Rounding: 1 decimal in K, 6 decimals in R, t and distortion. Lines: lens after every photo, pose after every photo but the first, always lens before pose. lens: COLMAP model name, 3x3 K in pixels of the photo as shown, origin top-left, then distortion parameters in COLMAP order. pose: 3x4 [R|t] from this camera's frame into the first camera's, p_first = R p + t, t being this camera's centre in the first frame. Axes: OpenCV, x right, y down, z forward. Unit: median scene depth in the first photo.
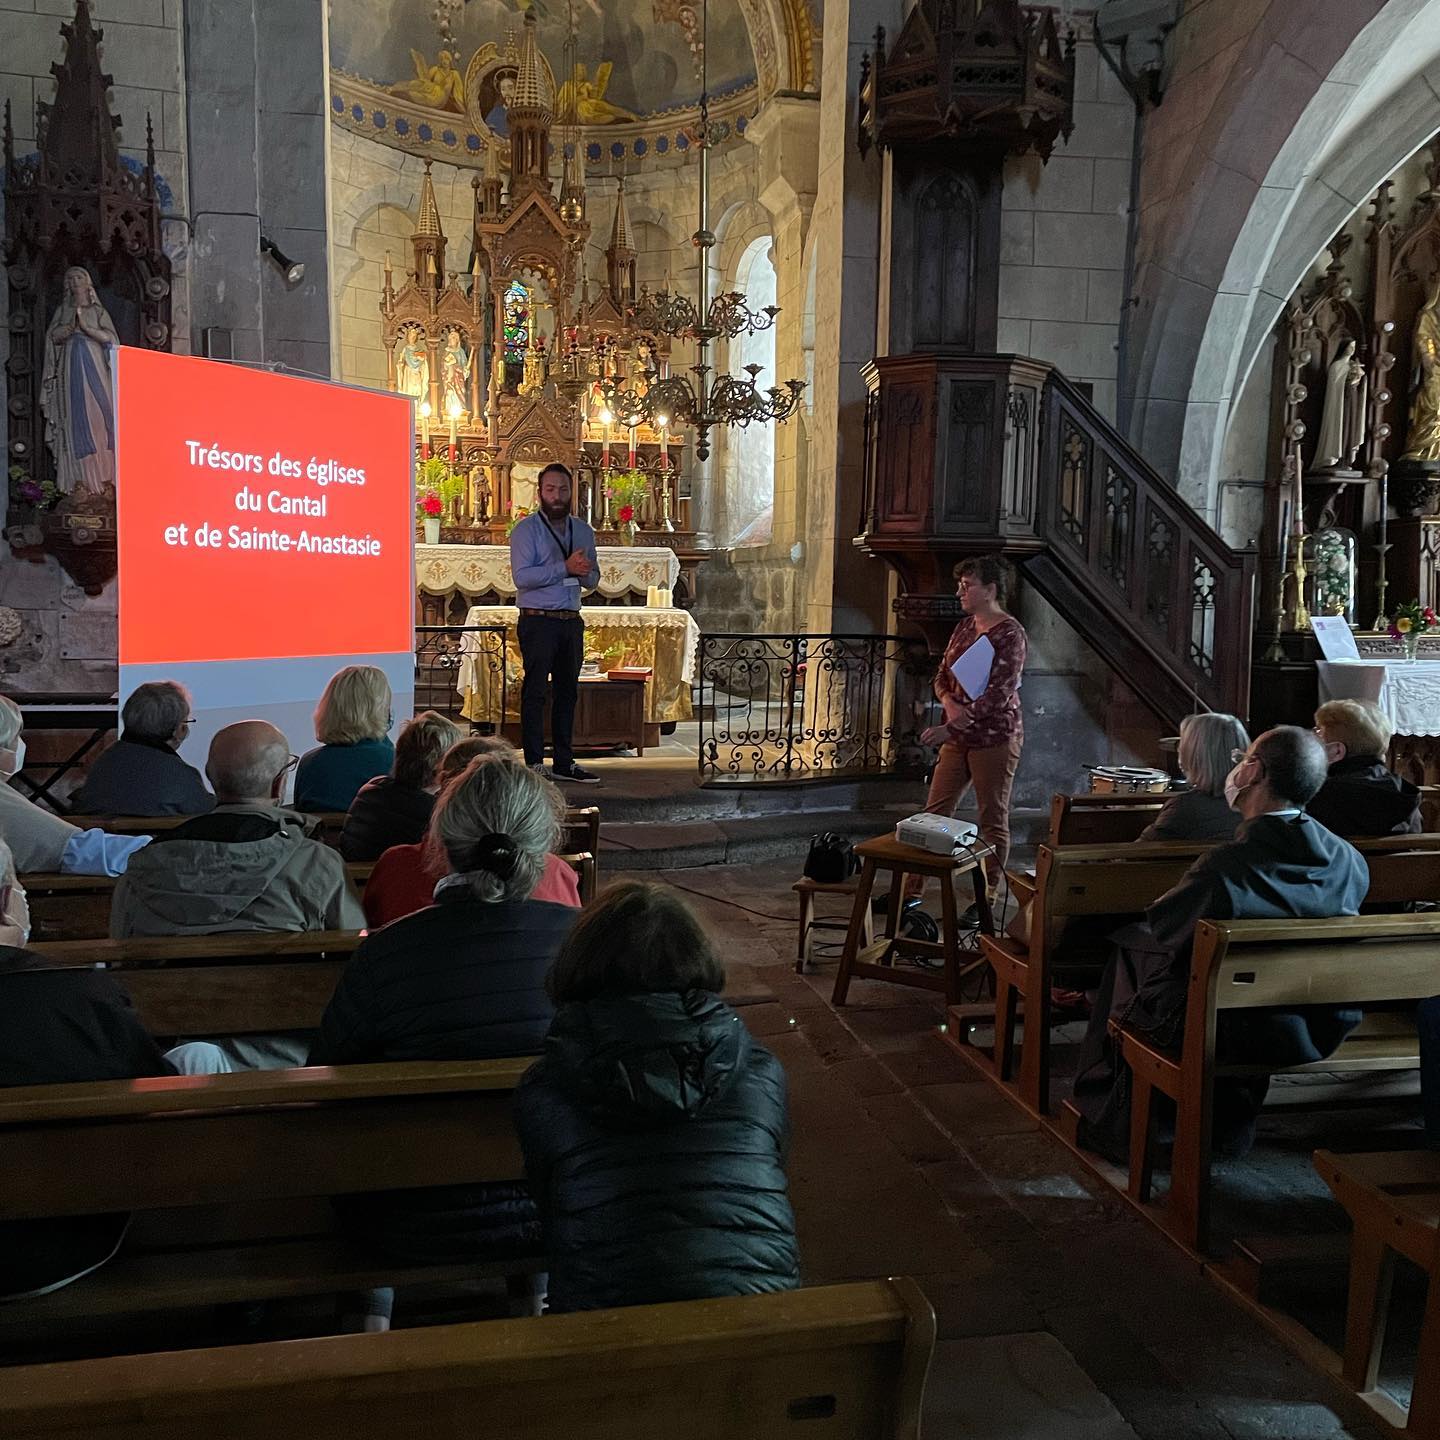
lens RADIAL K [[1525.2, 0, 711.8], [0, 1525.2, 725.9], [0, 0, 1]] dist [0.081189, -0.021544]
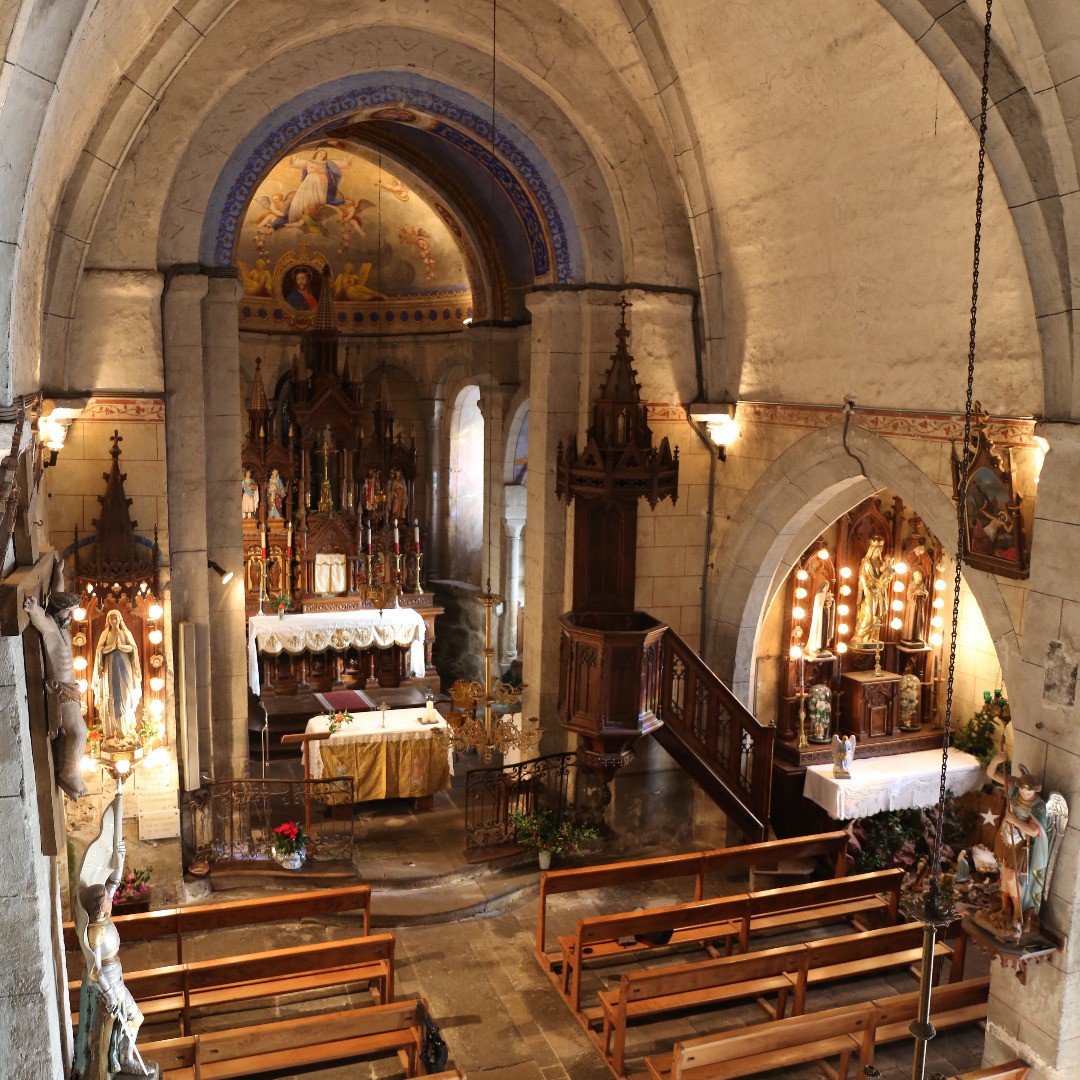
lens RADIAL K [[1186.8, 0, 540.0], [0, 1186.8, 540.0], [0, 0, 1]] dist [-0.066540, 0.002257]
pose [[0.990811, -0.009349, 0.134932, -0.067724], [-0.000066, 0.997575, 0.069602, -0.273820], [-0.135255, -0.068971, 0.988407, -0.204931]]
